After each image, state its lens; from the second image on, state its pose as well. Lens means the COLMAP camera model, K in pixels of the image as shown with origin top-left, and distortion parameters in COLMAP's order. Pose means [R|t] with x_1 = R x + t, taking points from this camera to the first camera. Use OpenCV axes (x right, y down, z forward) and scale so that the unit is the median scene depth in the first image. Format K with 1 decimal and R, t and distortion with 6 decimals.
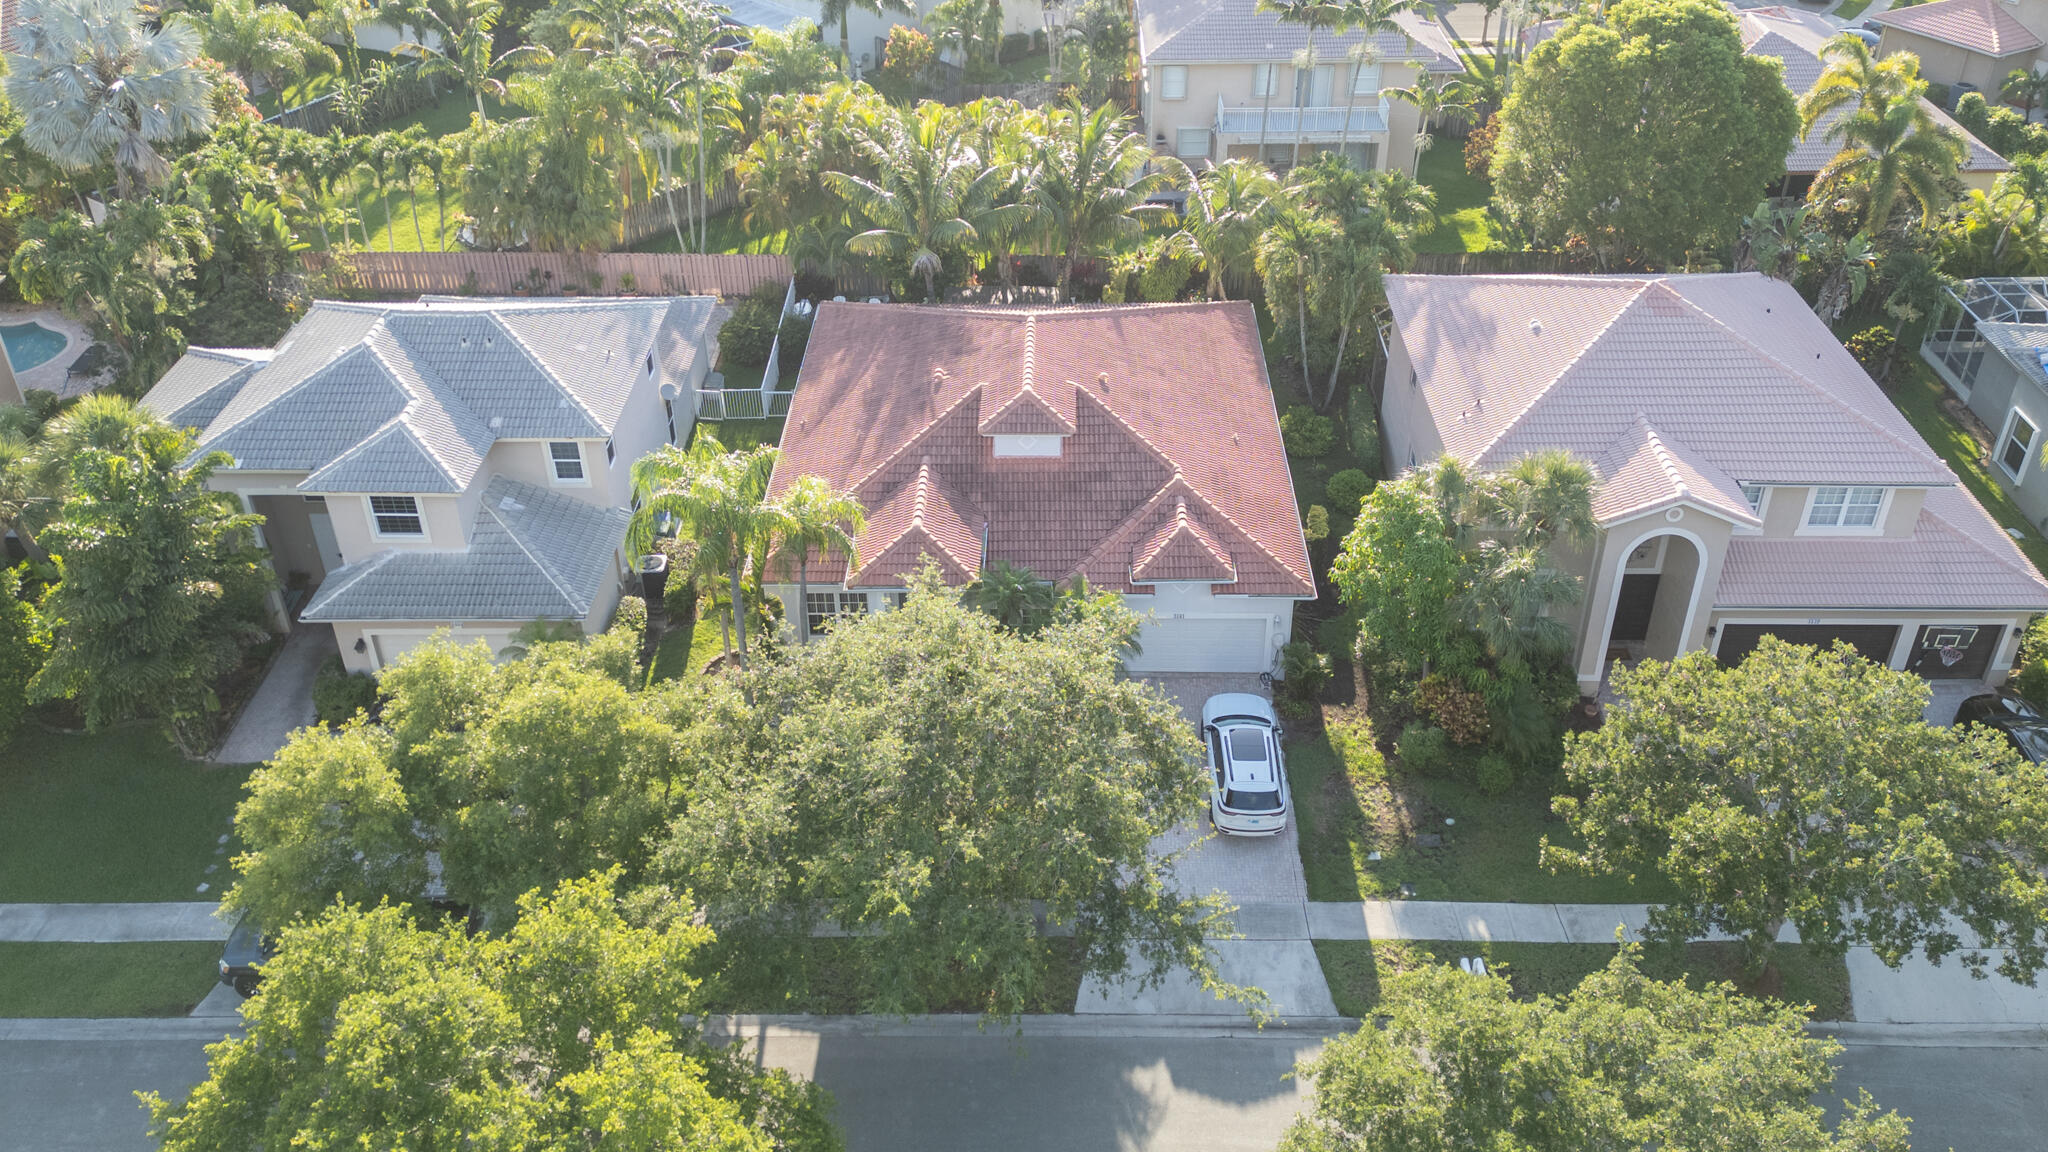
lens RADIAL K [[1679.3, 0, 1024.0], [0, 1679.3, 576.0], [0, 0, 1]] dist [0.054708, -0.005703]
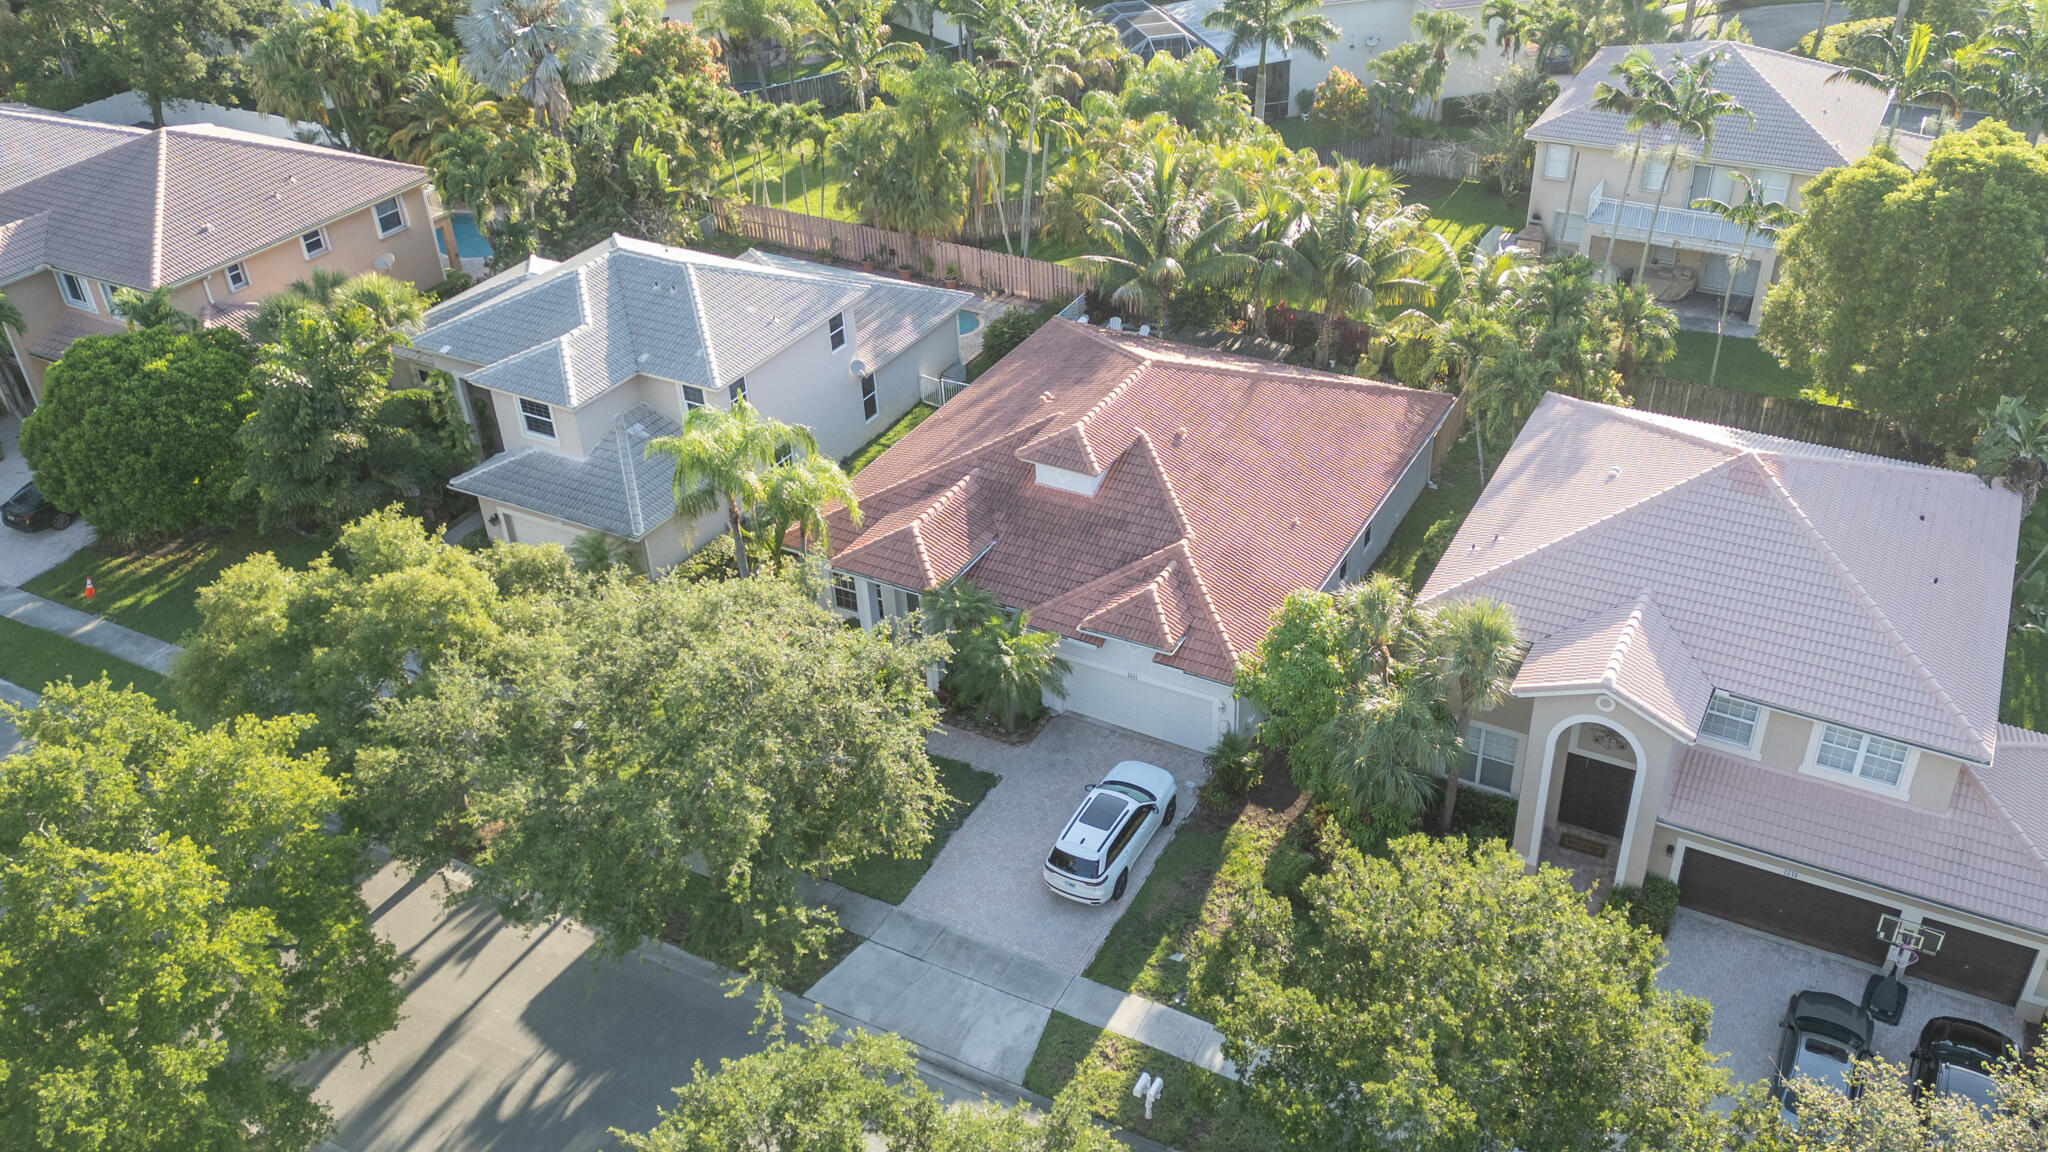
lens RADIAL K [[1648.8, 0, 1086.5], [0, 1648.8, 635.9], [0, 0, 1]] dist [0.092026, -0.097157]
pose [[0.895112, 0.251078, -0.368420, 0.414808], [-0.243604, 0.967523, 0.067508, -0.057991], [0.373405, 0.029321, 0.927205, 0.078769]]
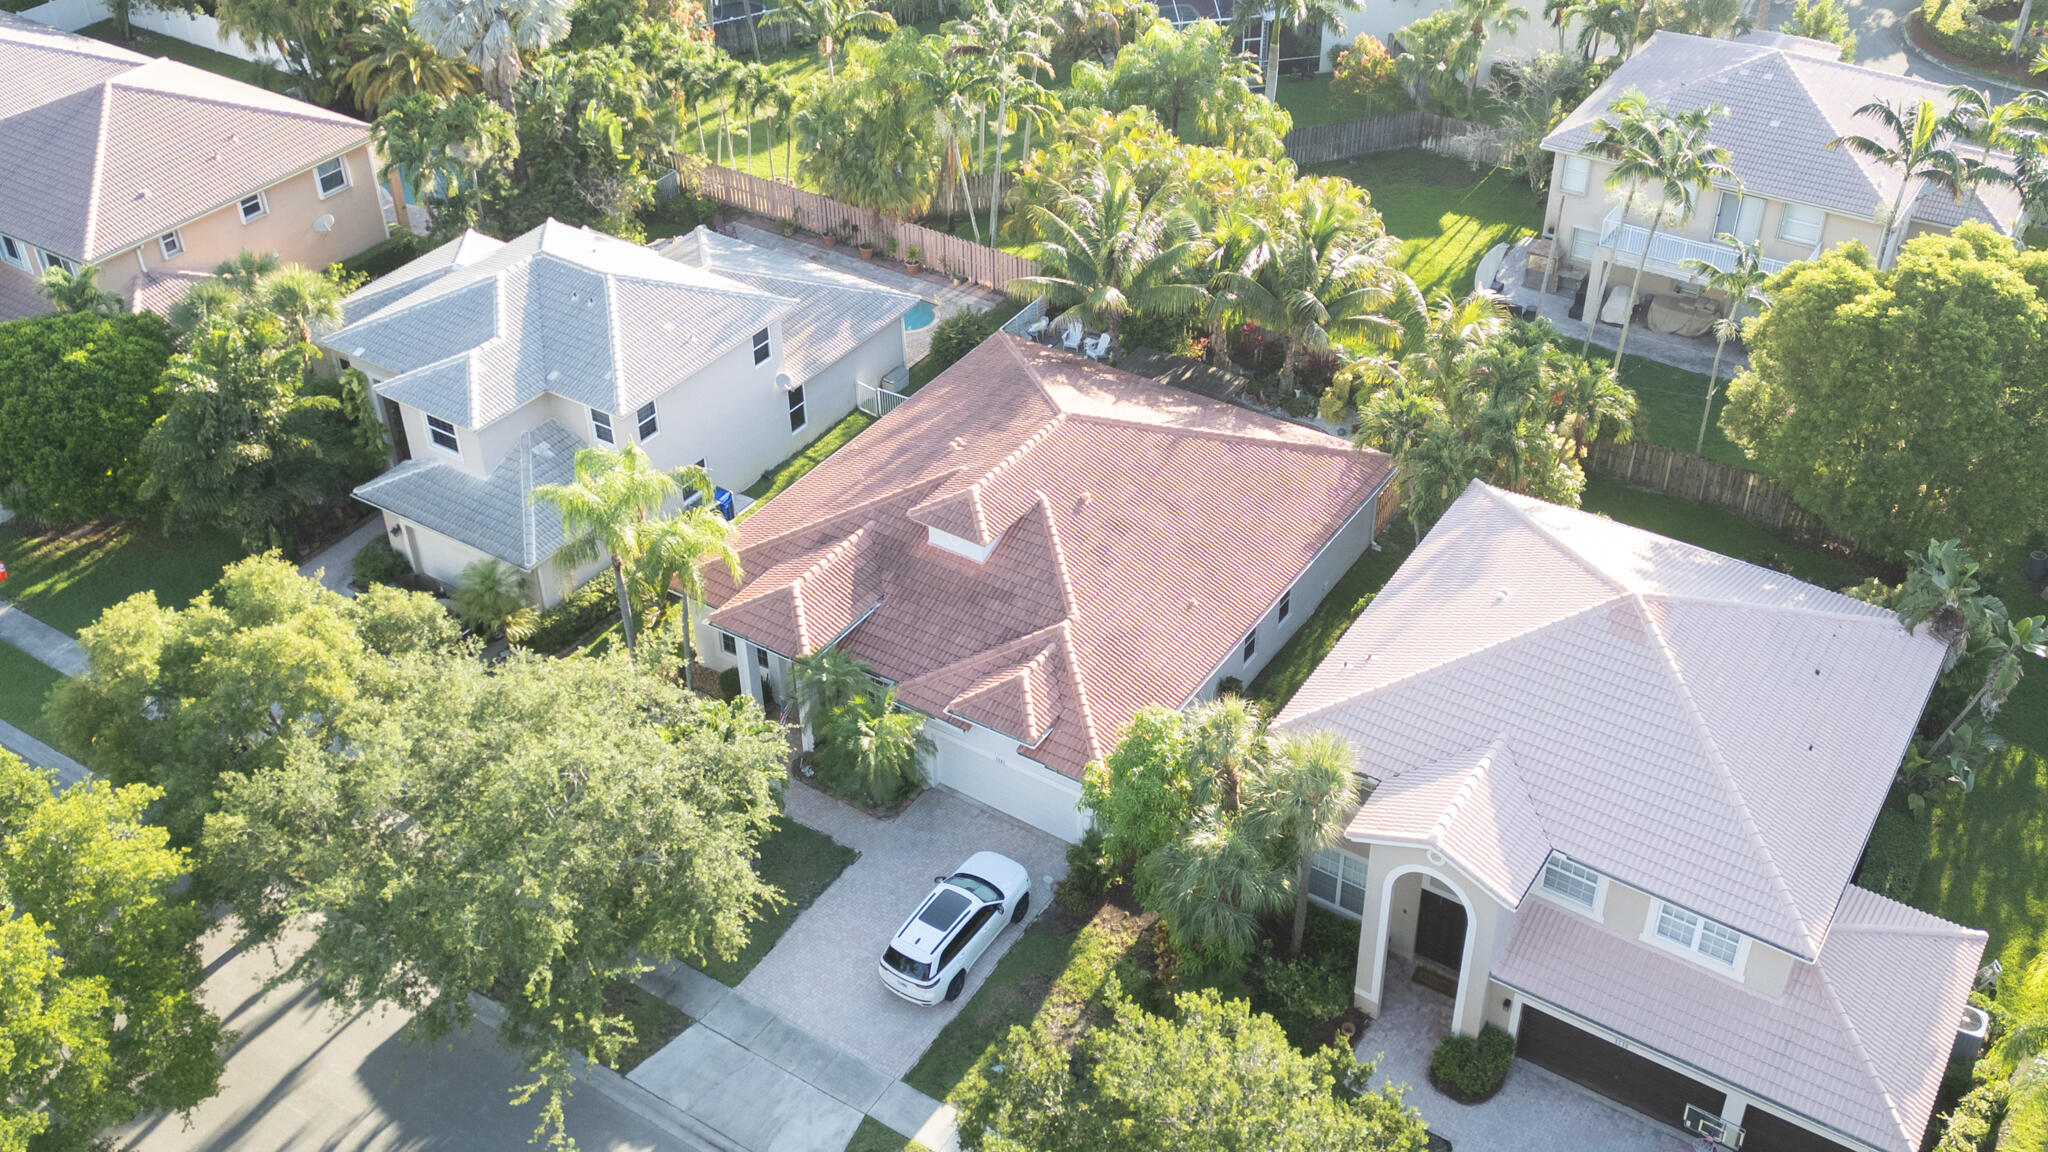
lens RADIAL K [[1914.3, 0, 1024.0], [0, 1914.3, 576.0], [0, 0, 1]] dist [0.101690, -0.132117]
pose [[0.843407, 0.319991, -0.431591, 0.538131], [-0.298836, 0.946966, 0.118120, -0.209112], [0.446499, 0.029352, 0.894303, 0.009818]]
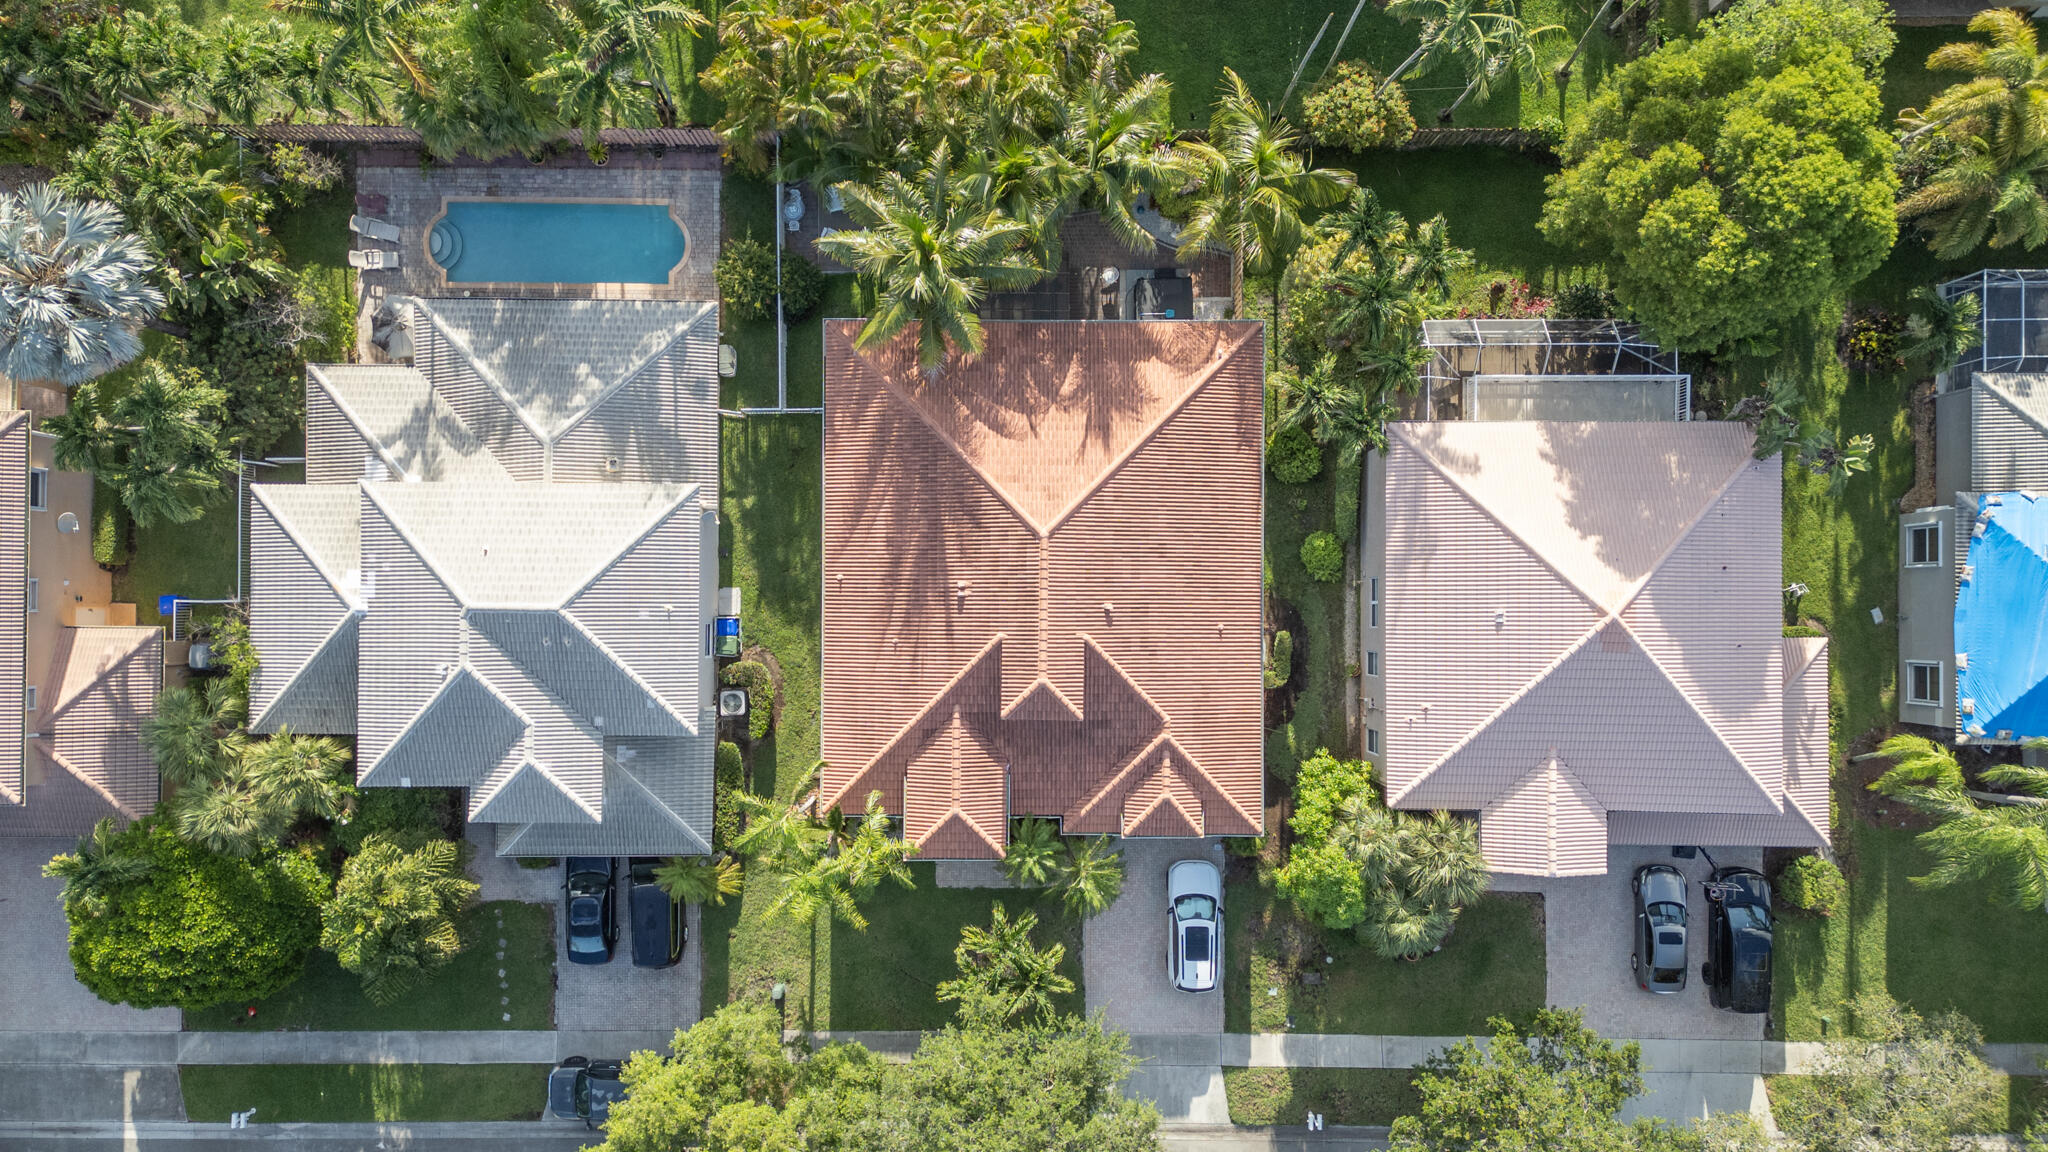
lens RADIAL K [[1679.3, 0, 1024.0], [0, 1679.3, 576.0], [0, 0, 1]] dist [0.054708, -0.005703]
pose [[0.999977, -0.006613, -0.001135, -0.009012], [0.004567, 0.546877, 0.837200, -1.147728], [-0.004915, -0.837187, 0.546895, 0.431863]]
